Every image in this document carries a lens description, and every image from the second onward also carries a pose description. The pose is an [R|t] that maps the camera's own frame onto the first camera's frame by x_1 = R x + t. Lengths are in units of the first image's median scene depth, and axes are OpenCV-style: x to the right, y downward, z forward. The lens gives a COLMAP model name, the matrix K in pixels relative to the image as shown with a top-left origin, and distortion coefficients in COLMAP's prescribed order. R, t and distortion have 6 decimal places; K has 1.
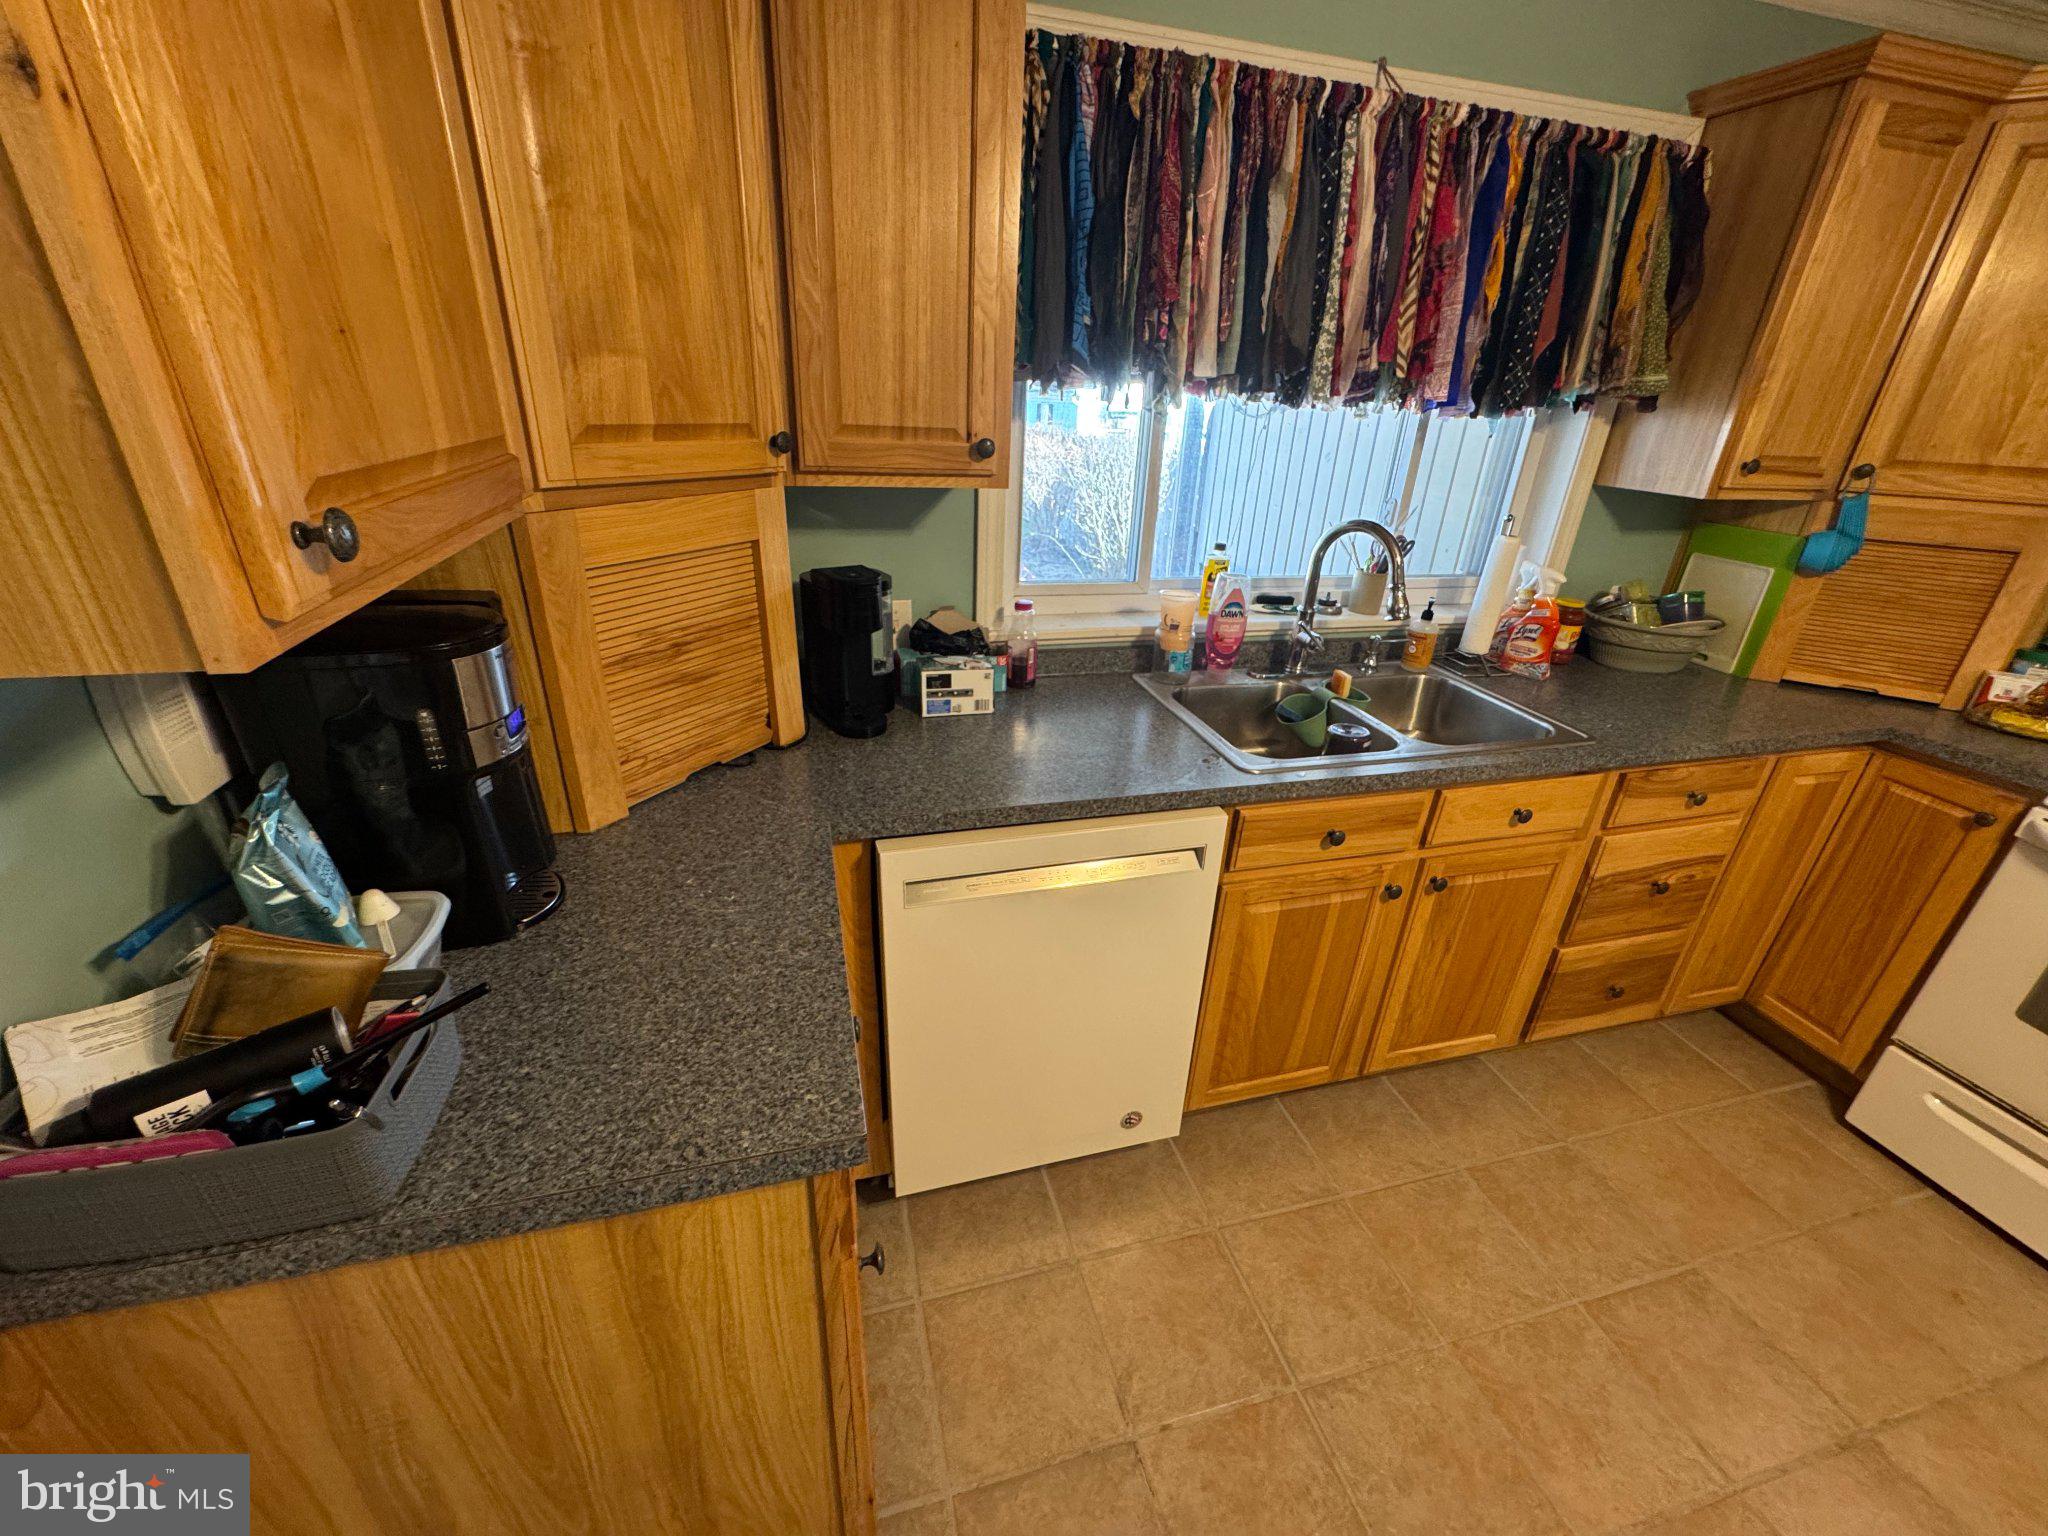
lens RADIAL K [[819.7, 0, 1024.0], [0, 819.7, 768.0], [0, 0, 1]] dist [-0.001907, -0.000993]
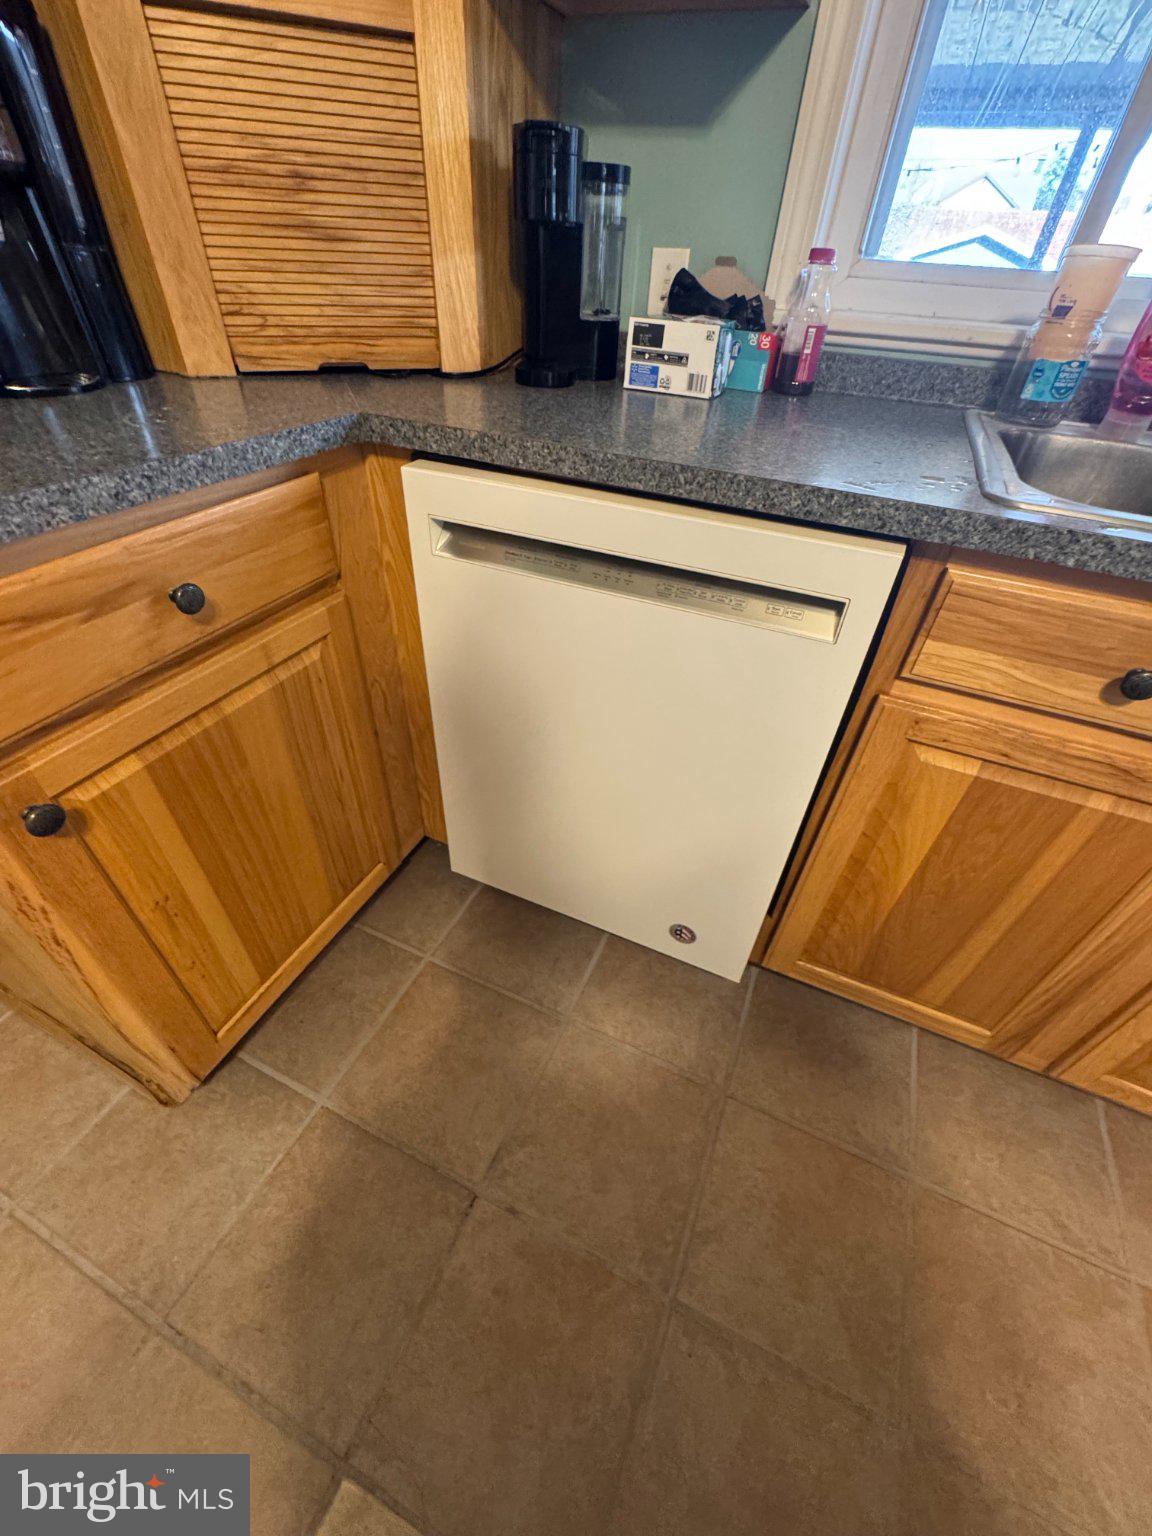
lens RADIAL K [[614.8, 0, 576.0], [0, 614.8, 768.0], [0, 0, 1]] dist [-0.001907, -0.000993]
pose [[0.771510, 0.406666, -0.489280, 0.307825], [-0.282776, 0.908094, 0.308874, 0.111645], [0.569921, -0.099943, 0.815599, 0.456158]]
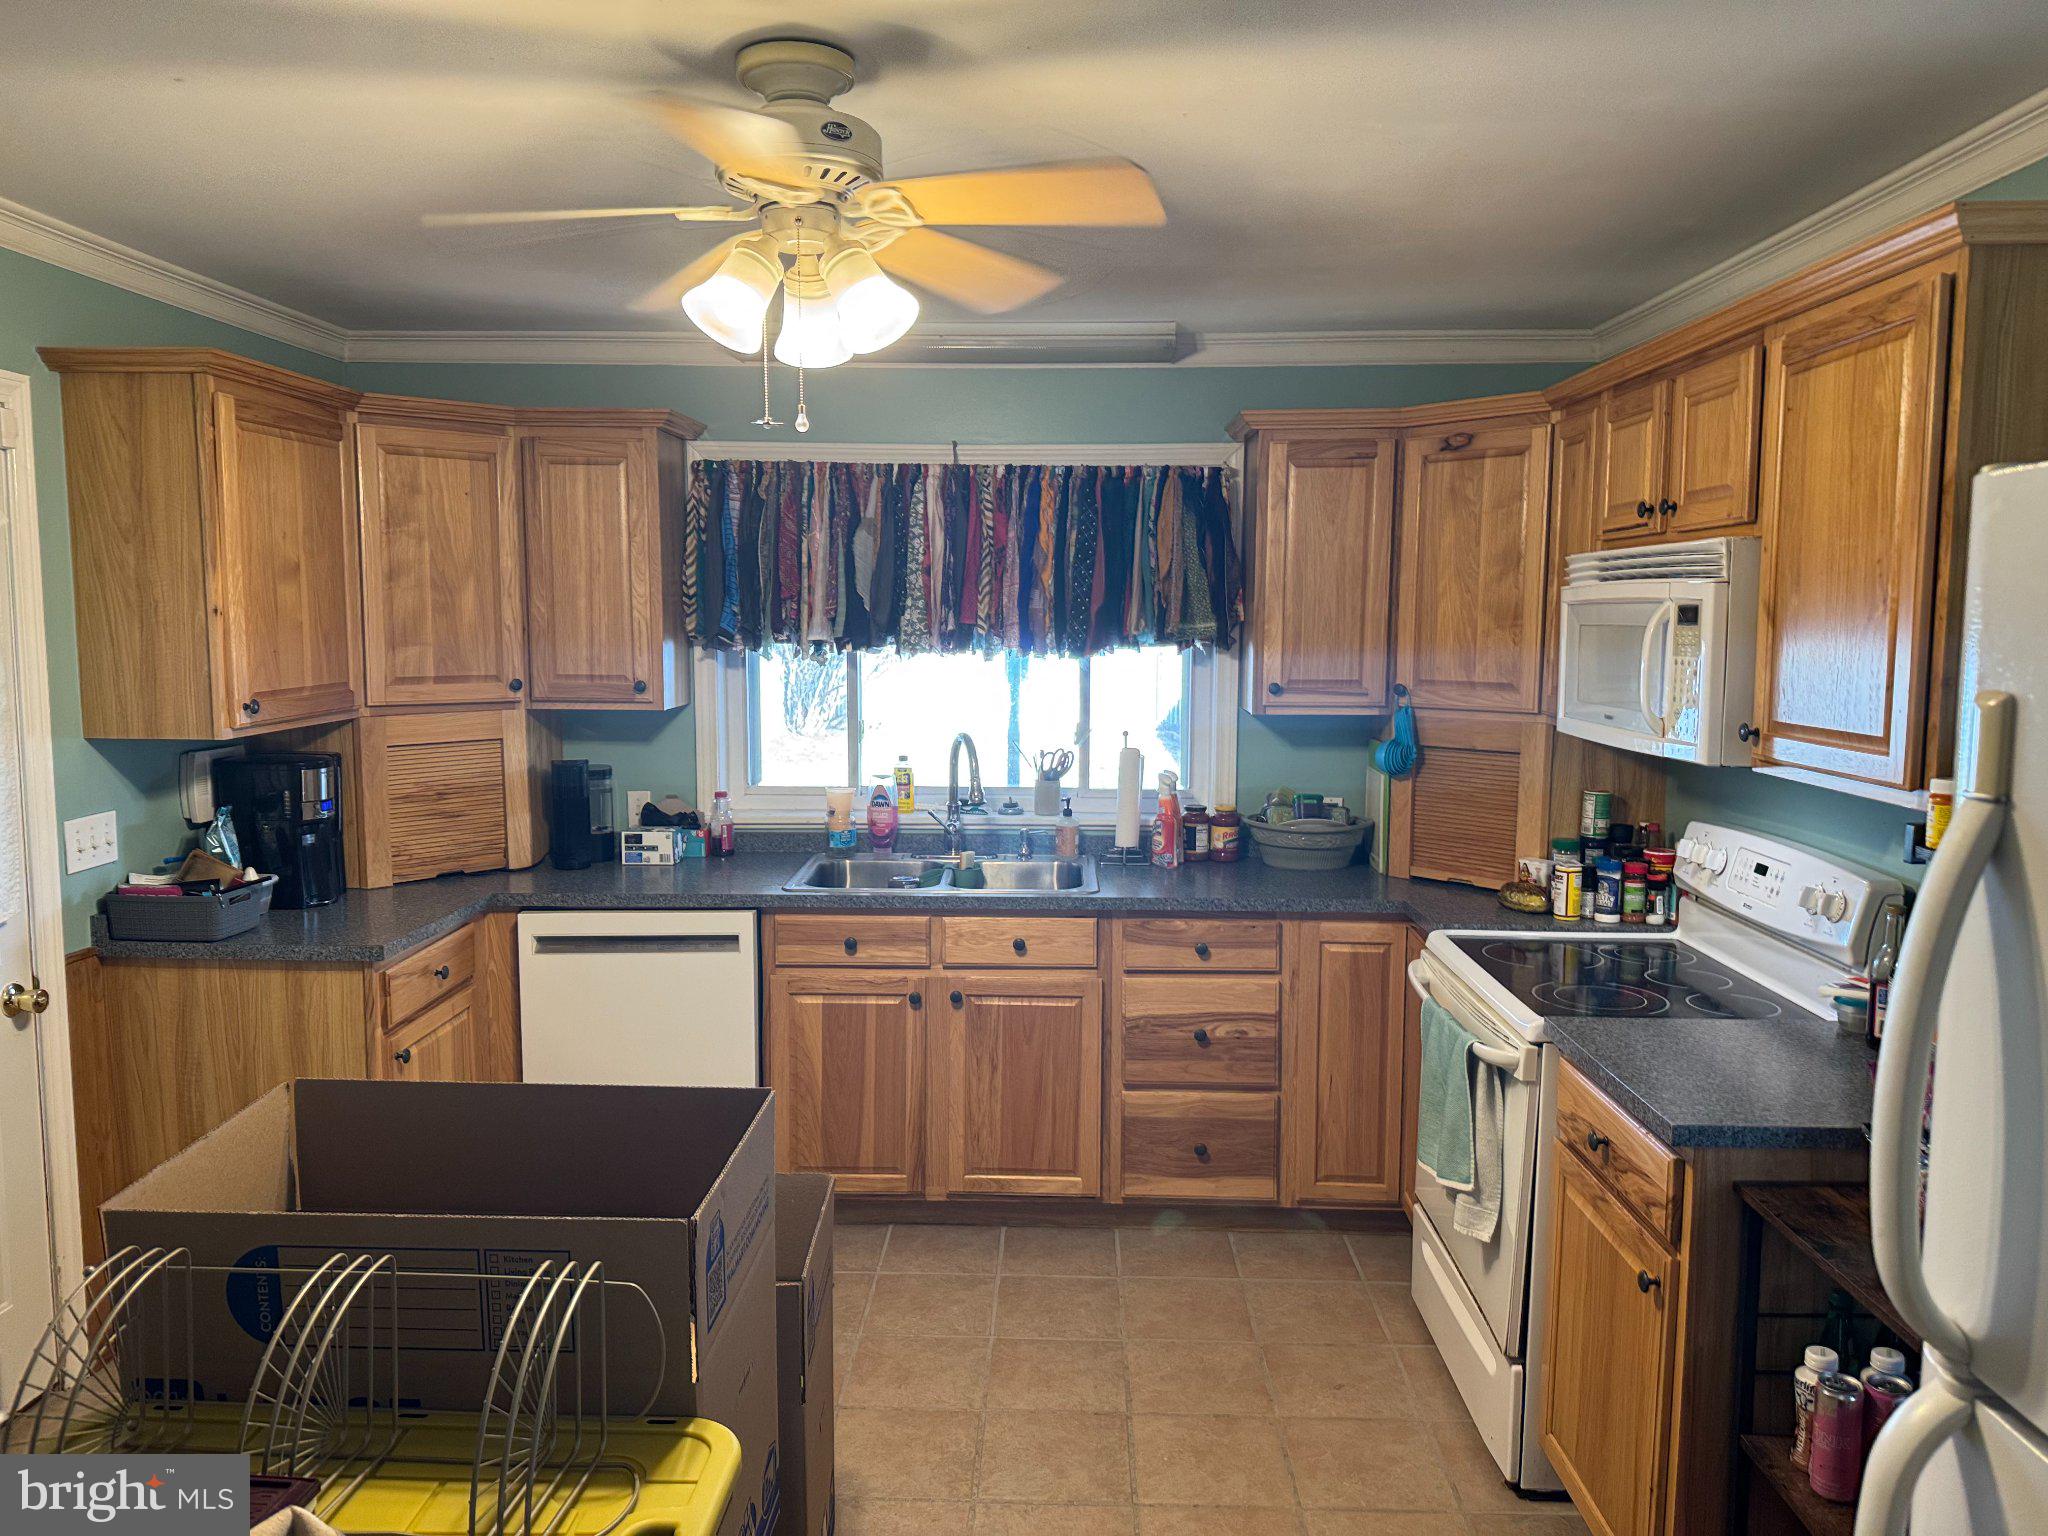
lens RADIAL K [[1433.1, 0, 1024.0], [0, 1433.1, 768.0], [0, 0, 1]] dist [0.135156, -0.260437]
pose [[0.955691, -0.004562, -0.294337, 1.336867], [-0.090936, 0.946400, -0.309932, 0.514870], [0.279975, 0.322965, 0.904051, -1.172751]]
